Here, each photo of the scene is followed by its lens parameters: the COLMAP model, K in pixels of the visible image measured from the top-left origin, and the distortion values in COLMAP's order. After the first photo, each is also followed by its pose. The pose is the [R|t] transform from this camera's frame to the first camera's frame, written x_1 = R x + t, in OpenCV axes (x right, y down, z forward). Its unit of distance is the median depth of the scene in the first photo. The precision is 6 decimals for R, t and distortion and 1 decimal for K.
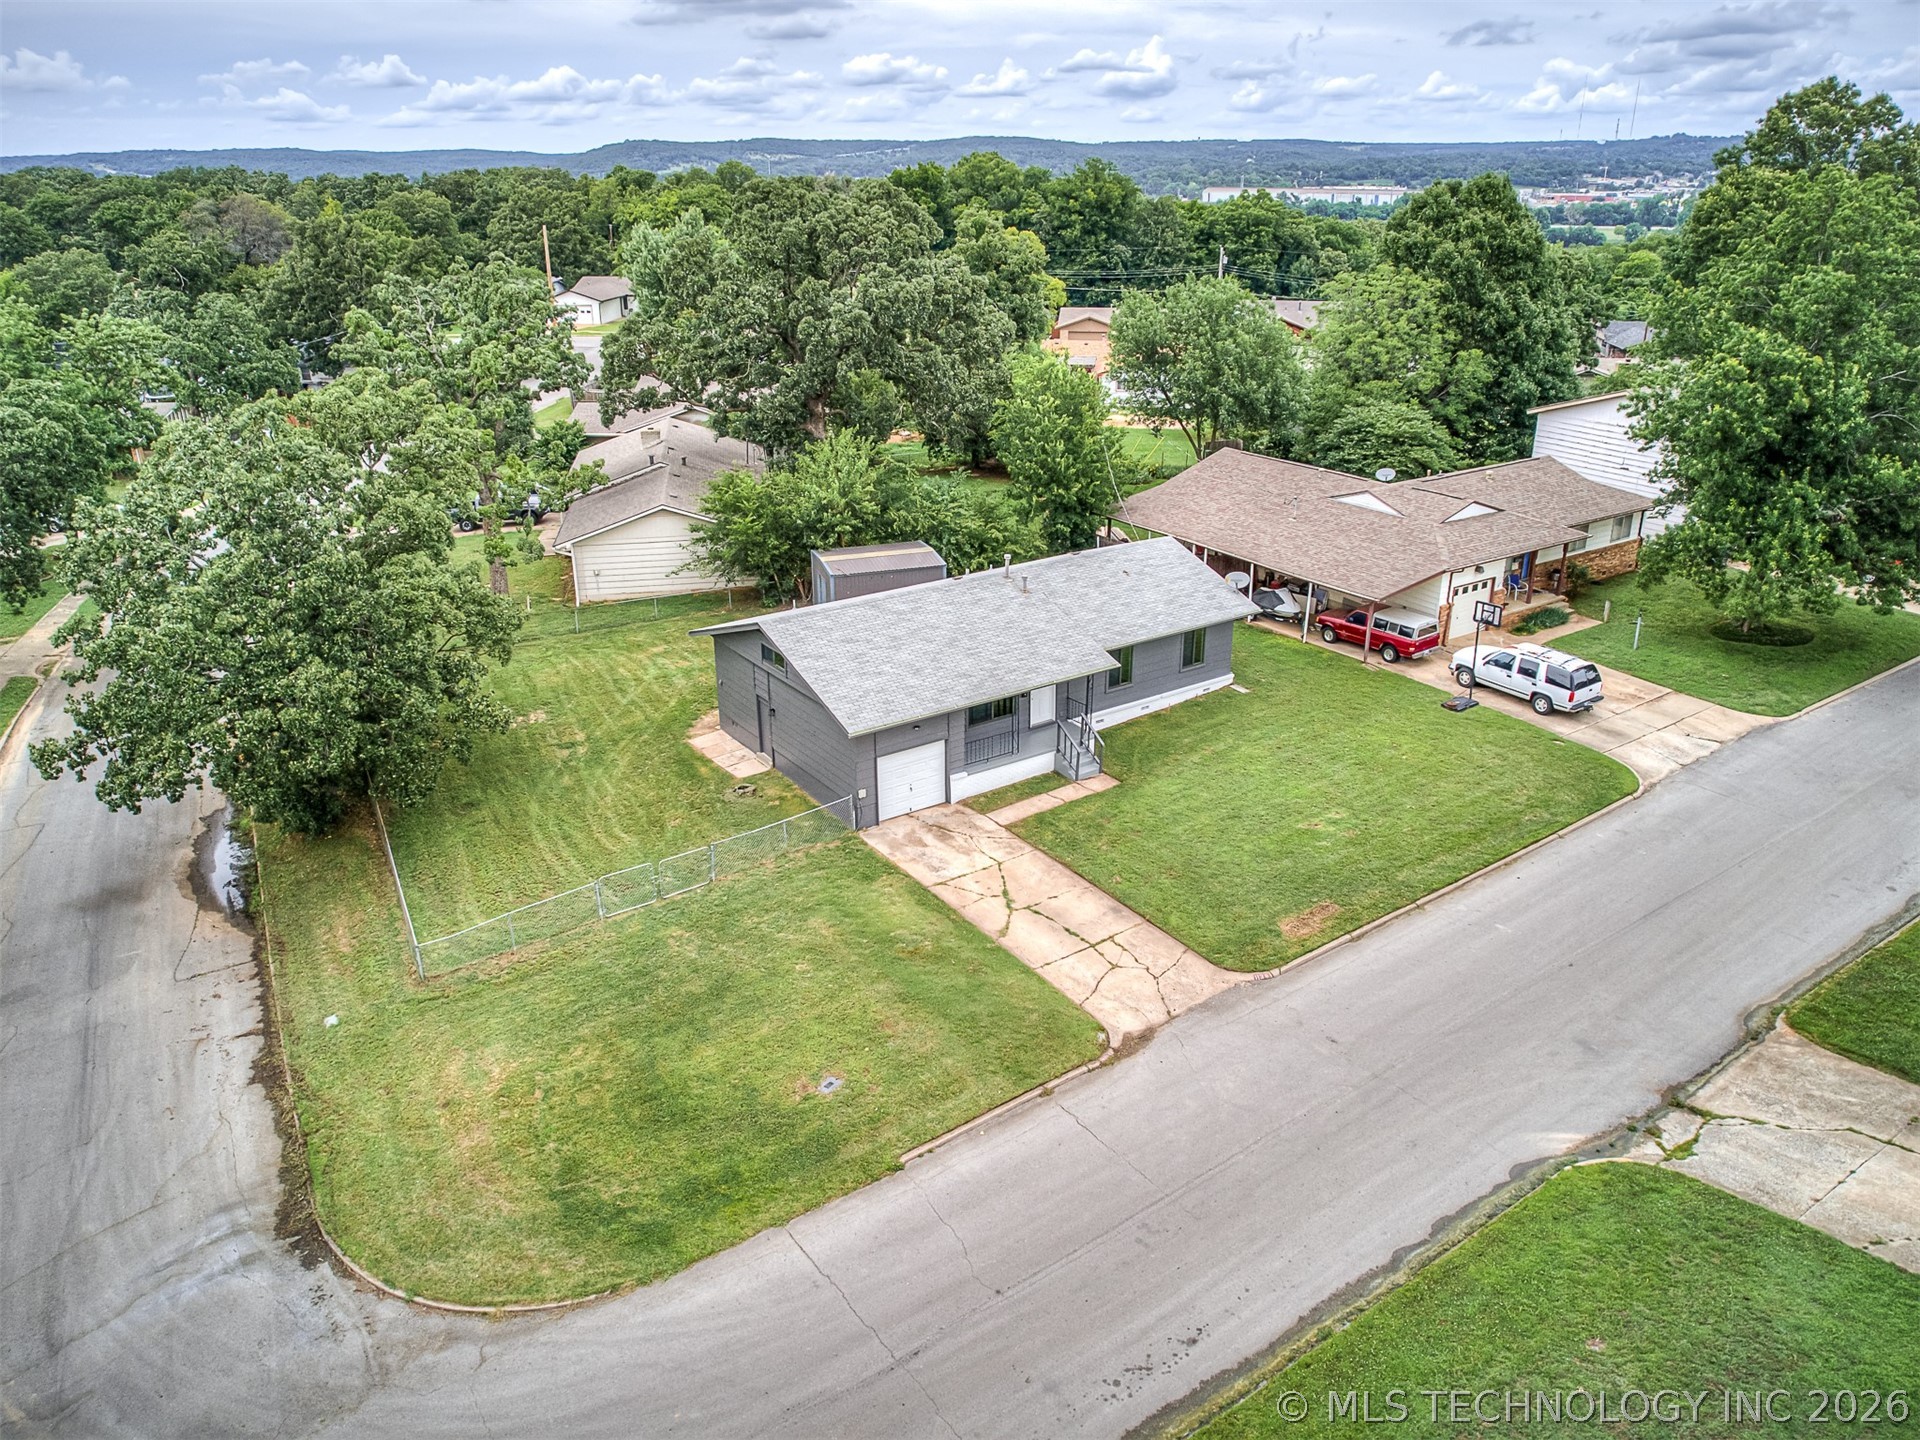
lens RADIAL K [[1373.2, 0, 956.7], [0, 1373.2, 728.4], [0, 0, 1]] dist [-0.070734, 0.055318]
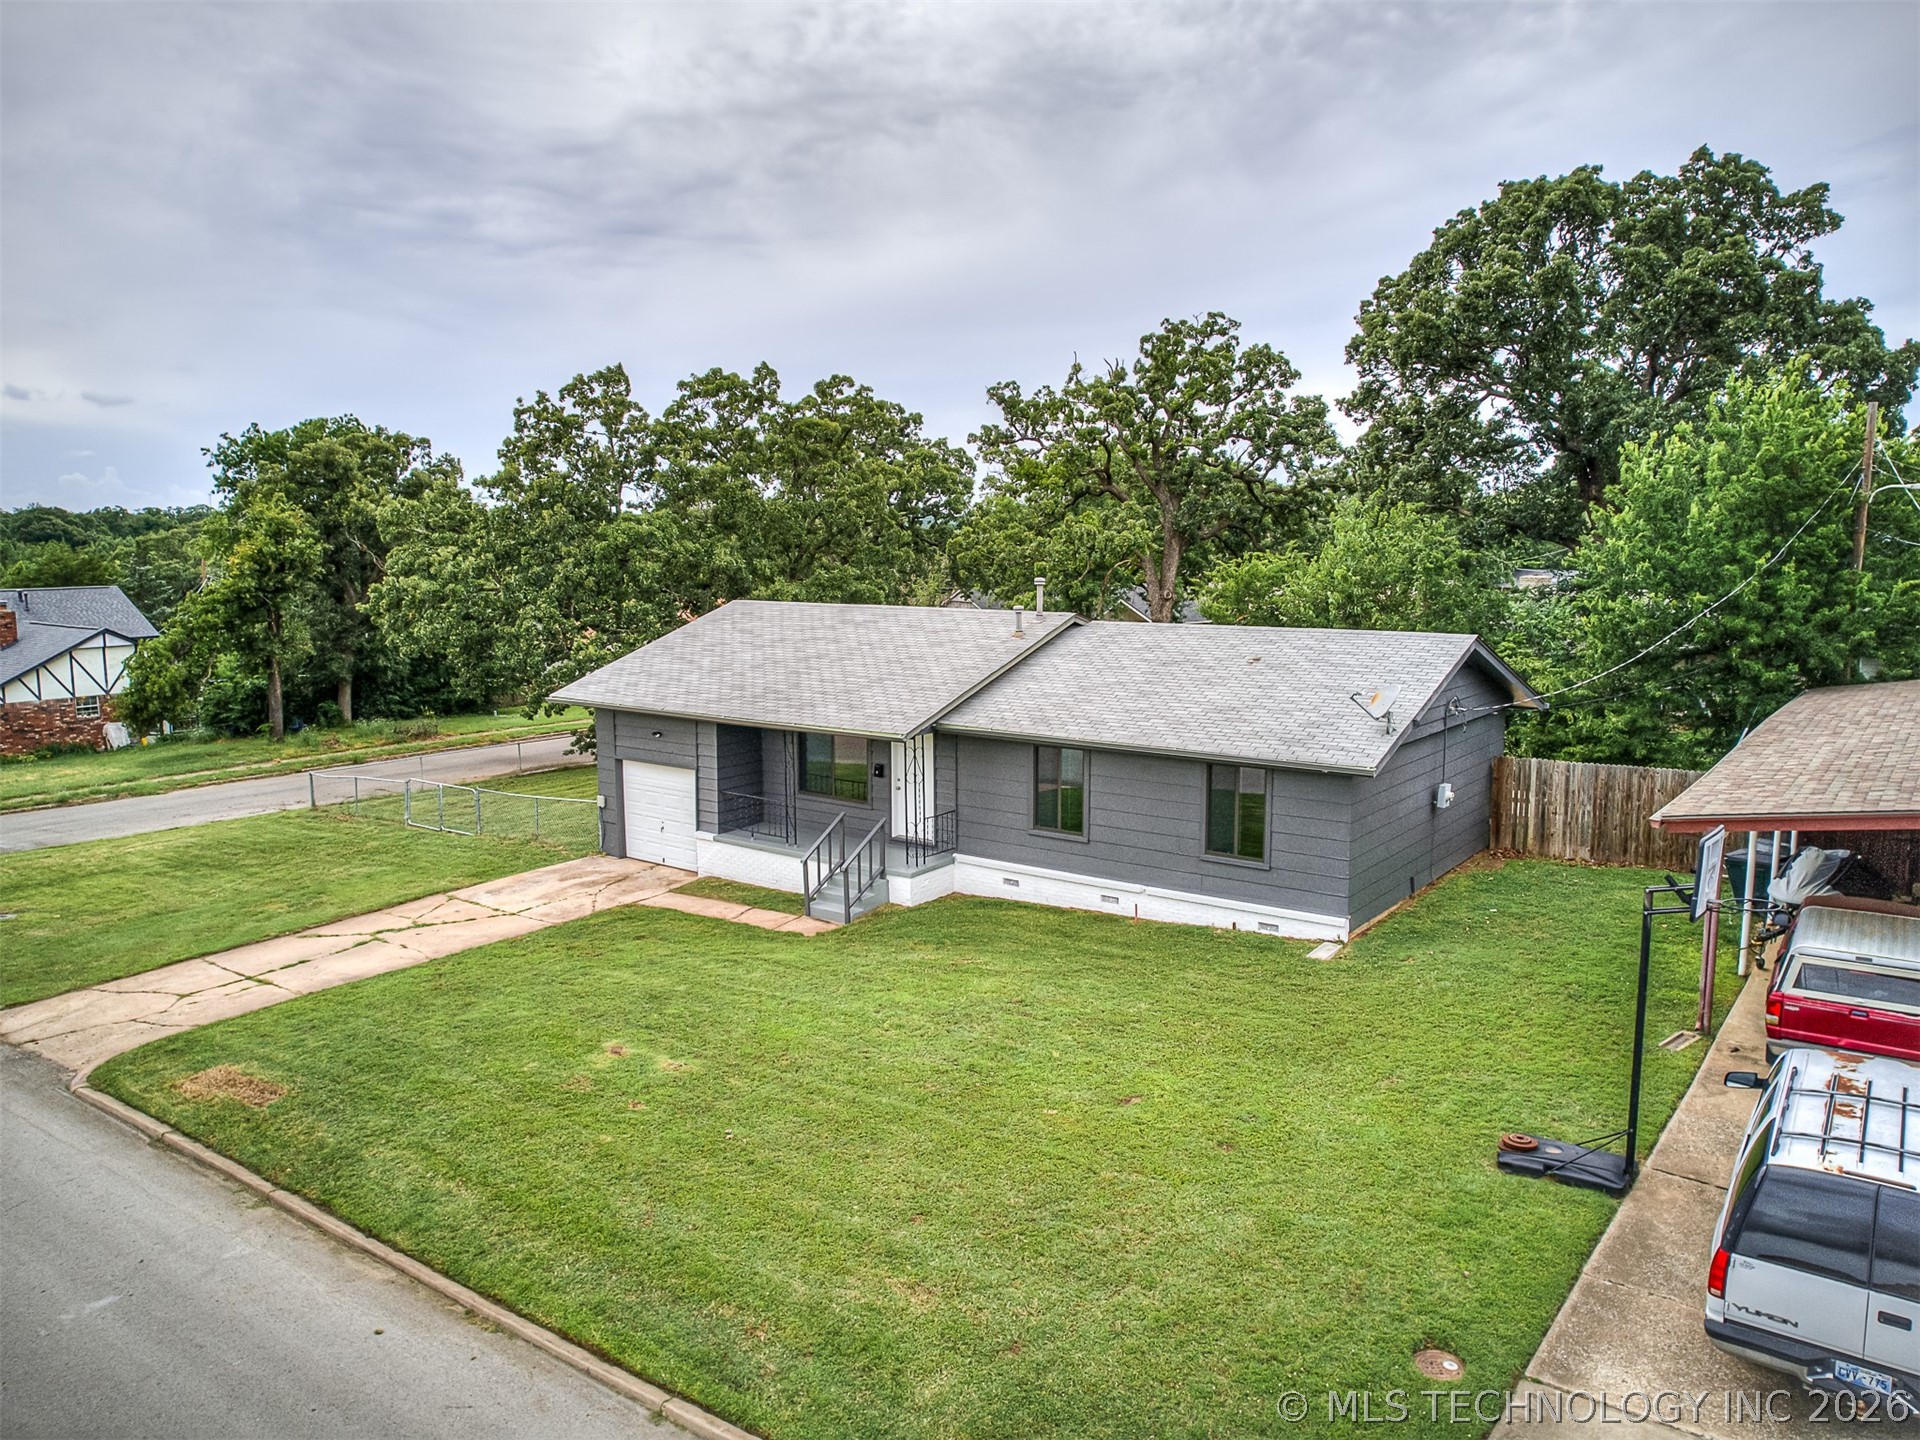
lens RADIAL K [[1385.4, 0, 956.9], [0, 1385.4, 721.8], [0, 0, 1]] dist [-0.093137, 0.085059]
pose [[0.316572, 0.134973, -0.938917, 0.714568], [-0.364654, 0.931079, 0.010897, -0.074160], [0.875677, 0.338930, 0.343972, 0.935182]]
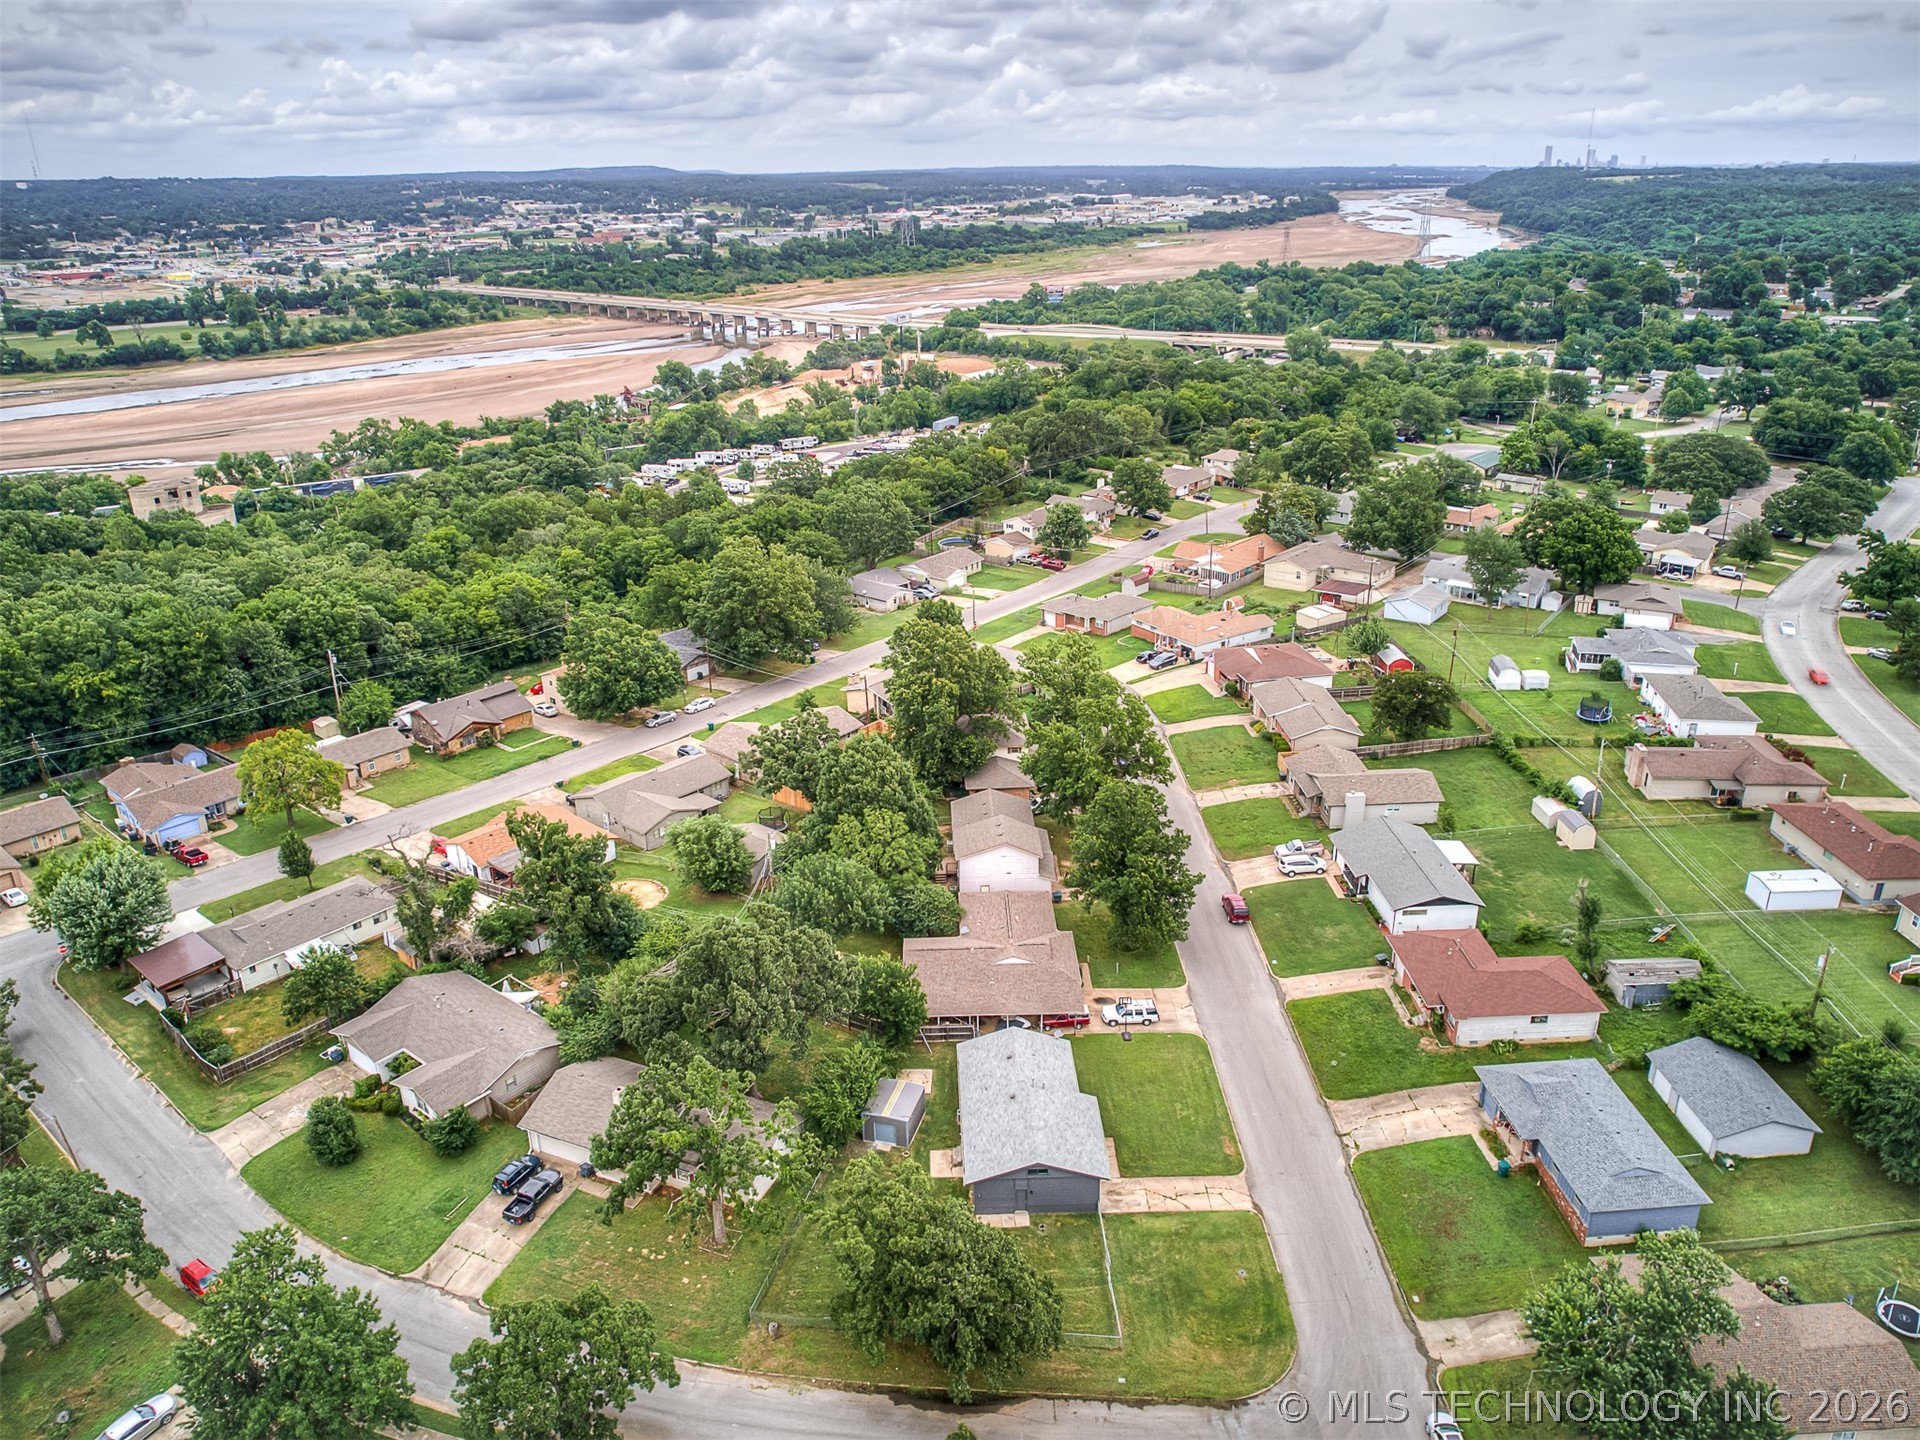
lens RADIAL K [[1381.7, 0, 956.4], [0, 1381.7, 717.0], [0, 0, 1]] dist [-0.076557, 0.061701]
pose [[0.541298, -0.316184, 0.779117, -2.020479], [0.335468, 0.930872, 0.144701, -1.311723], [-0.771011, 0.183042, 0.609949, -0.554254]]
